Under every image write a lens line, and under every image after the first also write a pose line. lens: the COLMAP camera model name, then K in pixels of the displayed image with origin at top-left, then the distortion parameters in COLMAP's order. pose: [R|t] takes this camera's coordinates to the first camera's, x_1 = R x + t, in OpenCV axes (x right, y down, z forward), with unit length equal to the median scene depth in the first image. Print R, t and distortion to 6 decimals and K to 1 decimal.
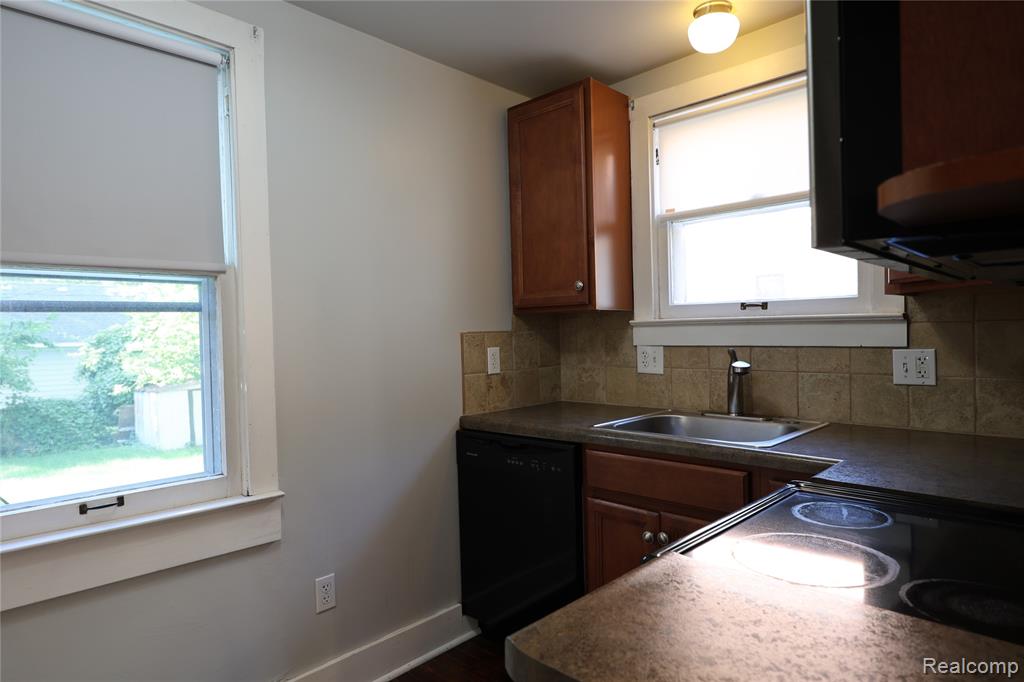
lens RADIAL K [[605.0, 0, 501.6], [0, 605.0, 333.8], [0, 0, 1]] dist [0.002017, 0.003737]
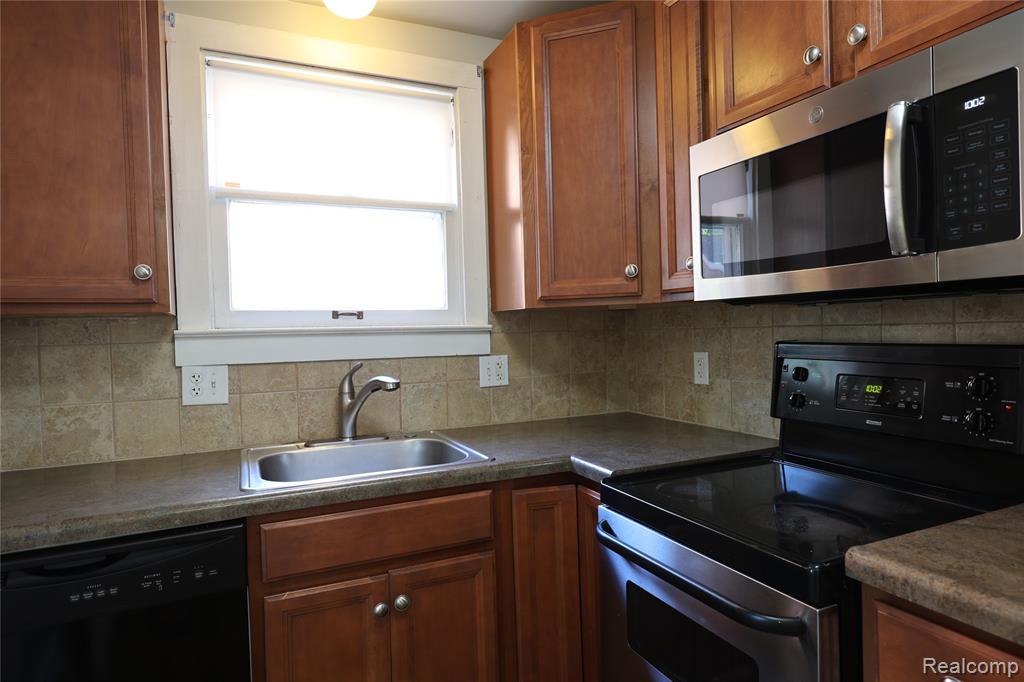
lens RADIAL K [[605.0, 0, 515.2], [0, 605.0, 335.1], [0, 0, 1]] dist [0.002017, 0.003737]
pose [[0.357876, 0.007540, 0.933739, -0.340336], [0.023248, 0.999585, -0.016982, 0.005099], [-0.933480, 0.027785, 0.357552, 0.463367]]
